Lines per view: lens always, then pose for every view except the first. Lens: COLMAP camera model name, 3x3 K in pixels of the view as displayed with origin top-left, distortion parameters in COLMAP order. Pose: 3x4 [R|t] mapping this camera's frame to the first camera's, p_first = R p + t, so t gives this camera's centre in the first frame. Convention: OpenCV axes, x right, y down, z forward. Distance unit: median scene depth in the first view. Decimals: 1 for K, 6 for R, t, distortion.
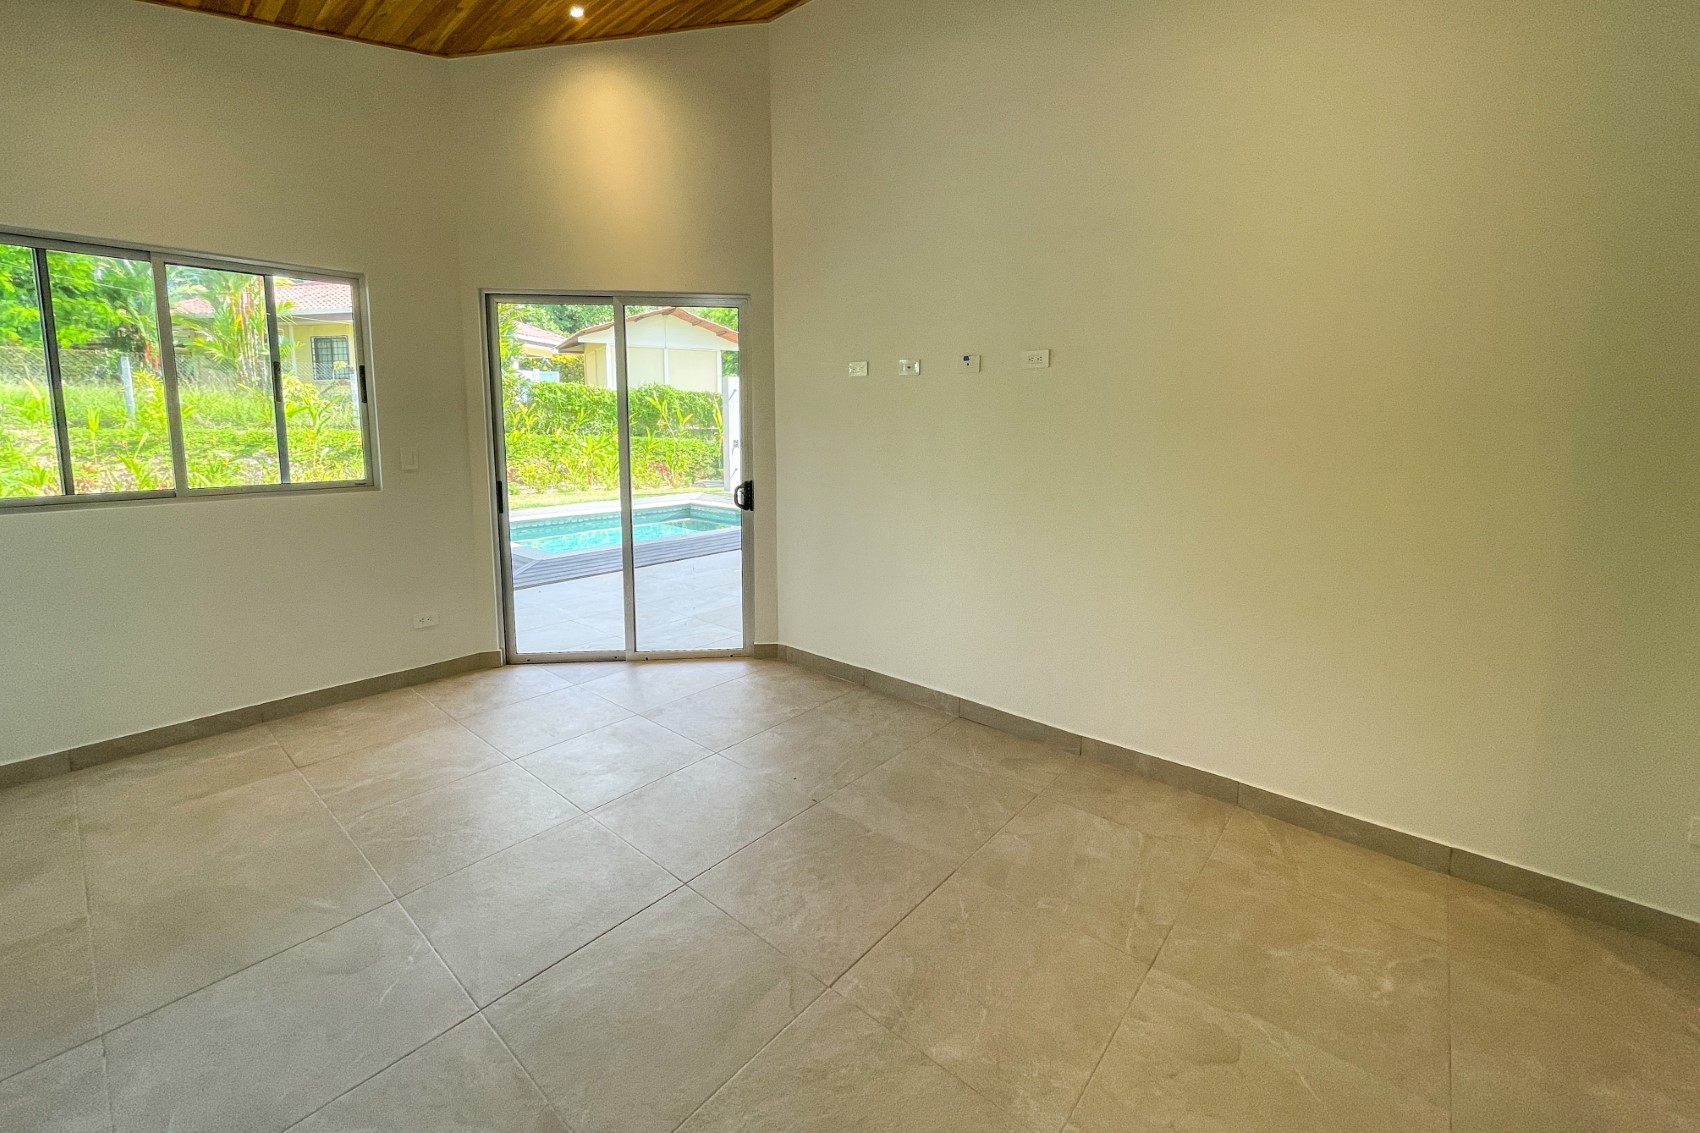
lens RADIAL K [[690.0, 0, 849.2], [0, 690.0, 502.7], [0, 0, 1]] dist [-0.006392, 0.000941]
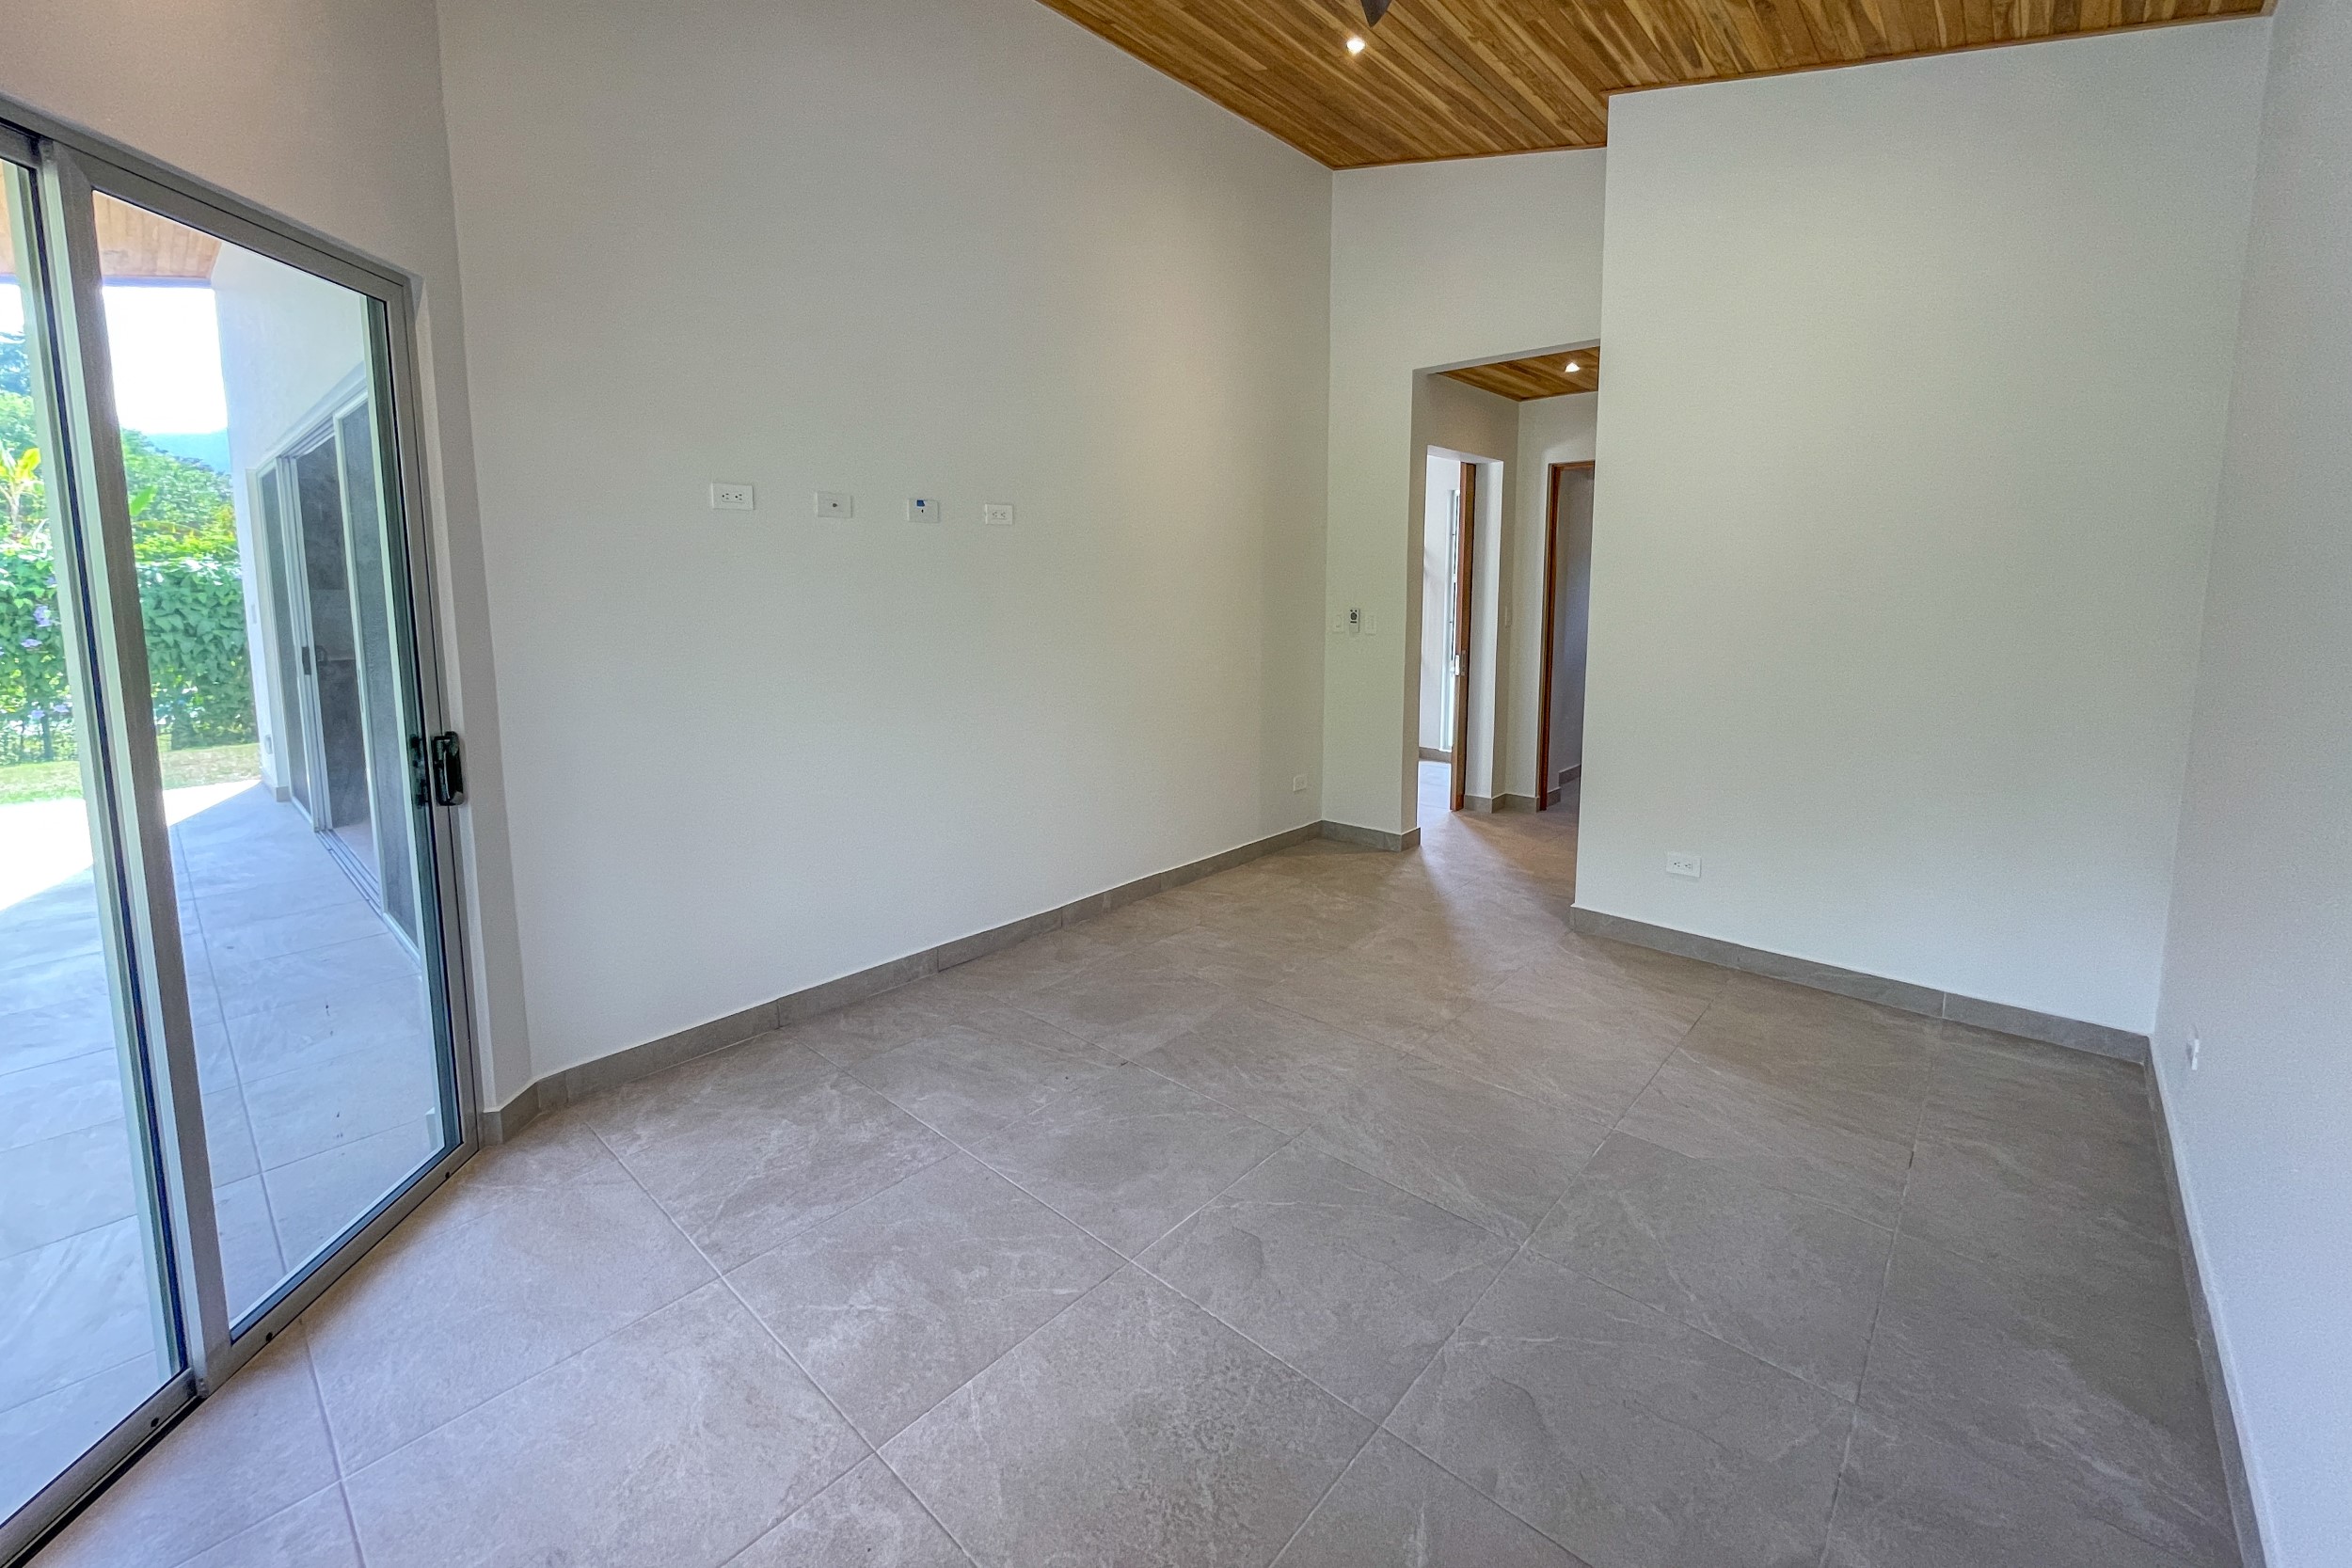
lens RADIAL K [[954.5, 0, 1157.2], [0, 954.5, 741.0], [0, 0, 1]] dist [-0.006392, 0.000941]
pose [[0.046558, -0.171662, 0.984055, -0.791110], [0.126496, 0.978206, 0.164657, -0.082312], [-0.990874, 0.116813, 0.067258, 0.620903]]
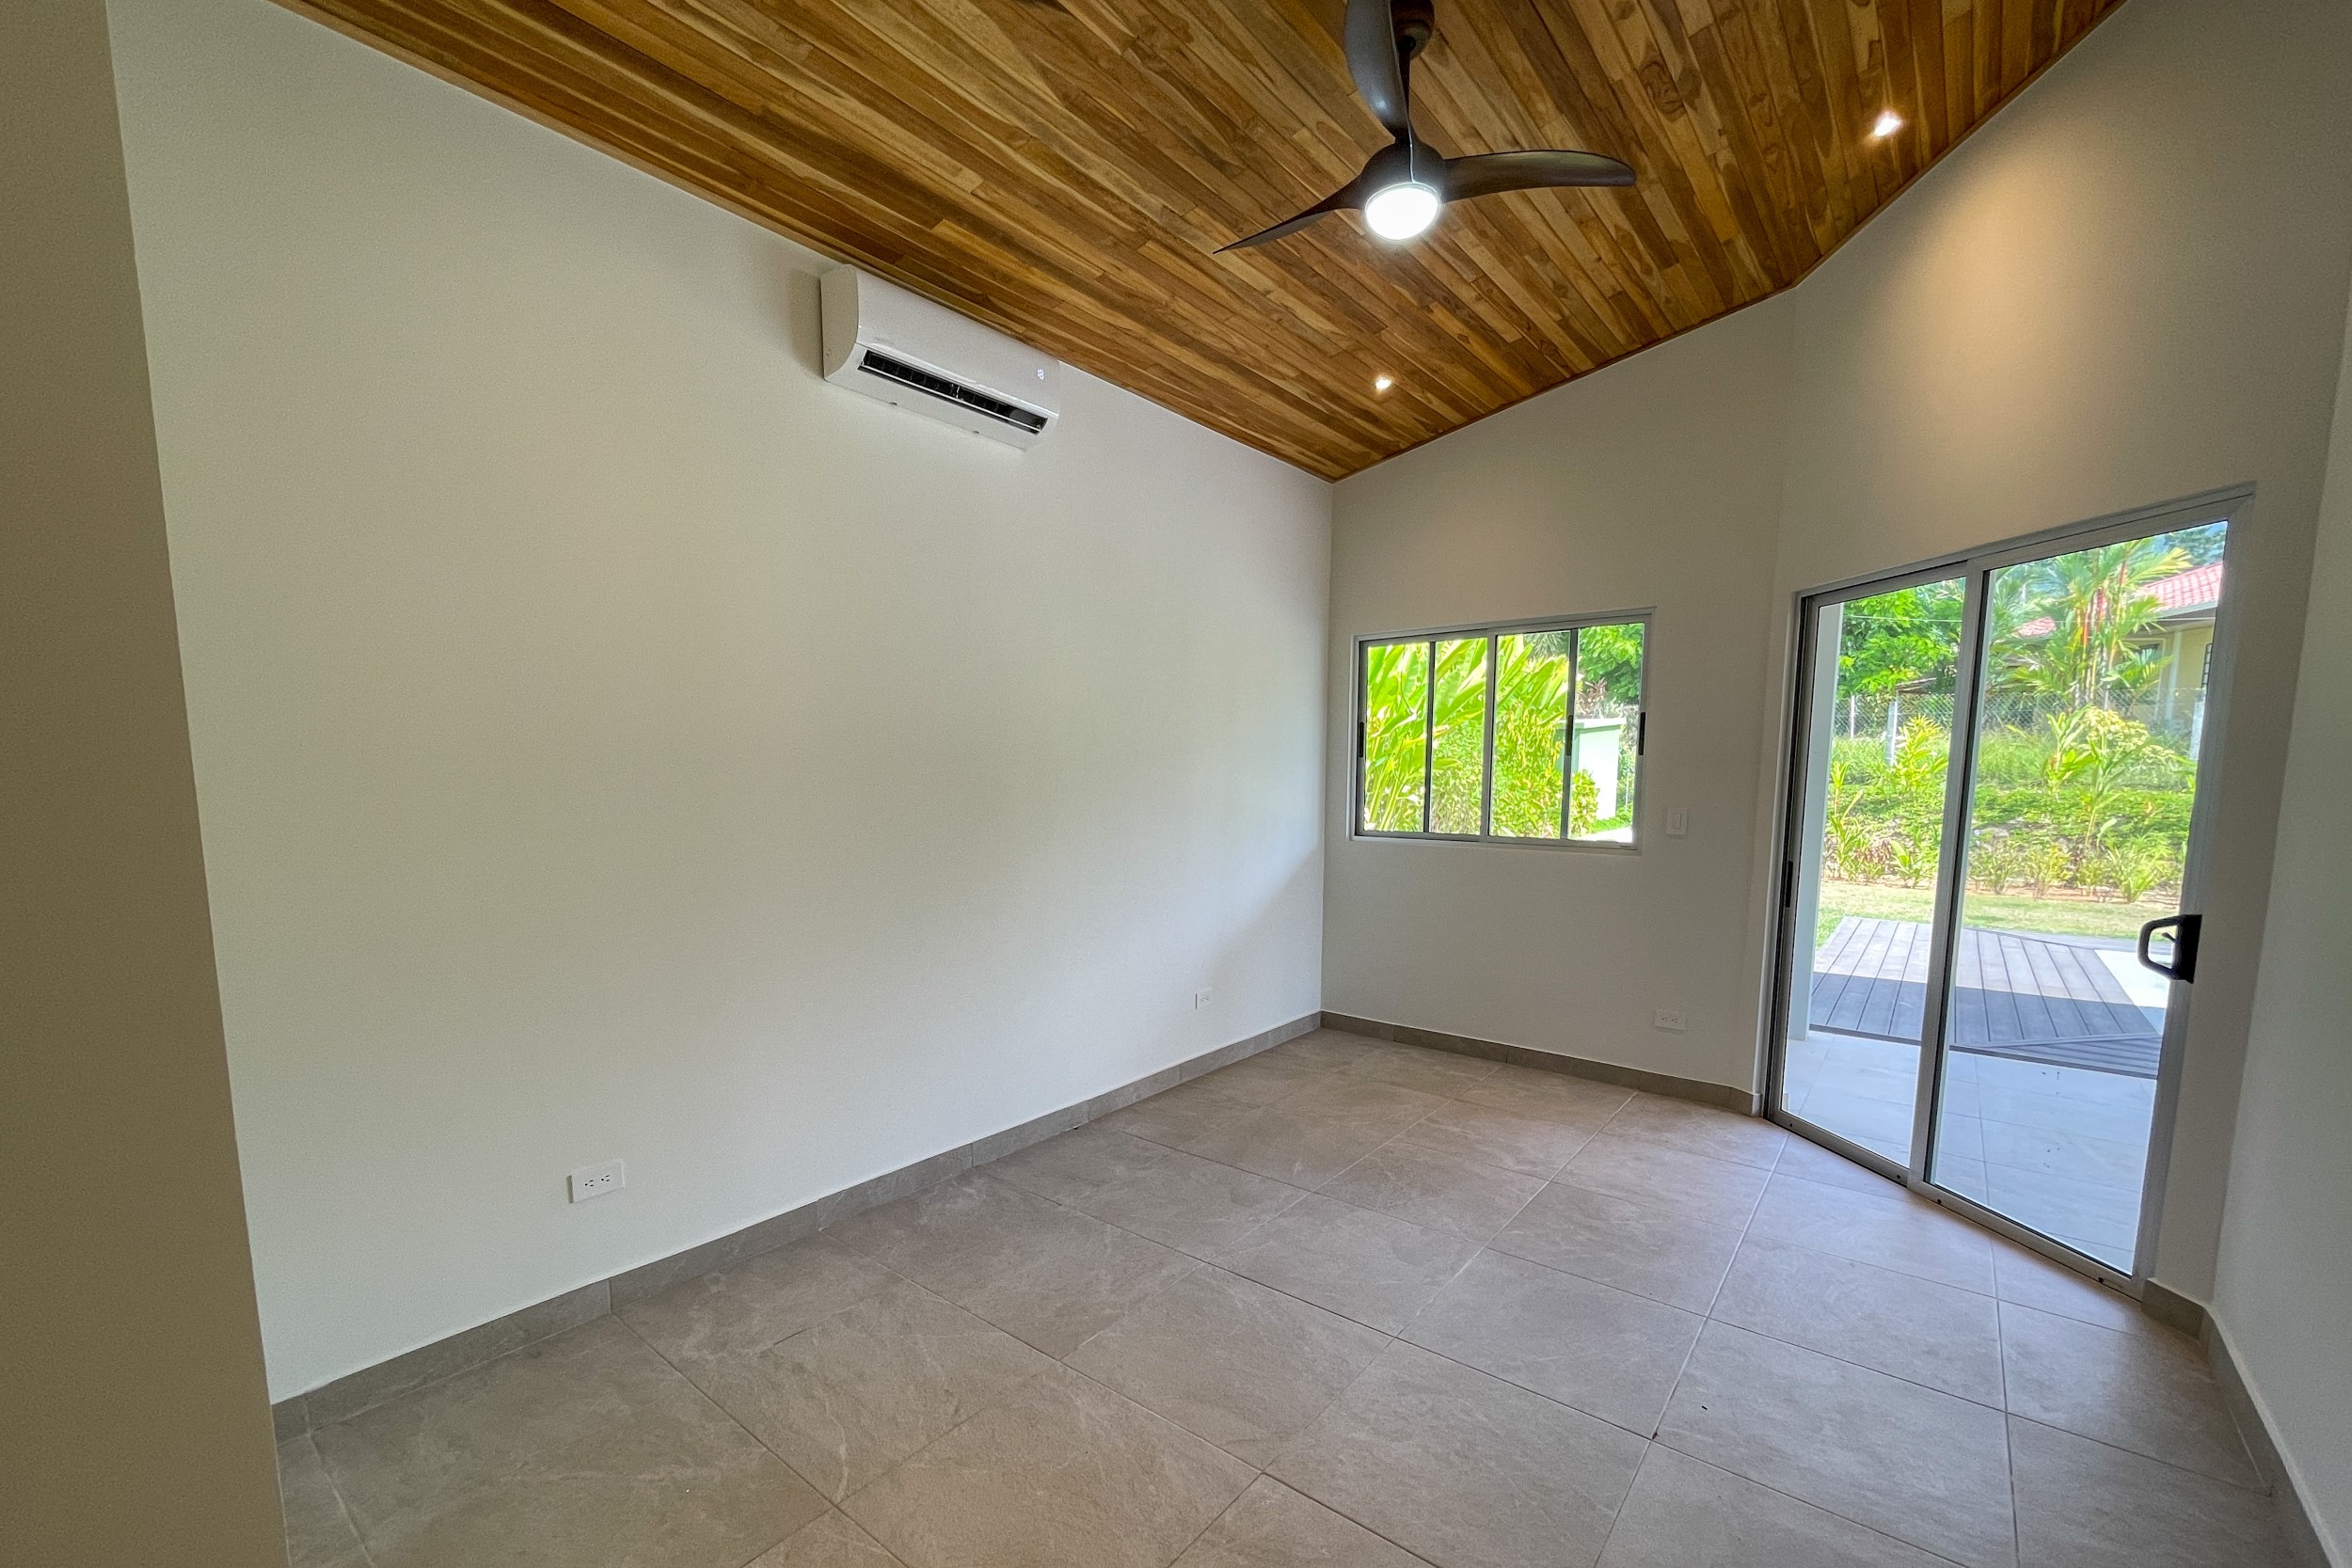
lens RADIAL K [[954.5, 0, 1185.3], [0, 954.5, 882.4], [0, 0, 1]] dist [-0.006392, 0.000941]
pose [[0.031635, 0.112950, -0.993097, 0.495061], [-0.121678, 0.986639, 0.108340, -0.044757], [0.992065, 0.117411, 0.044956, 0.383709]]
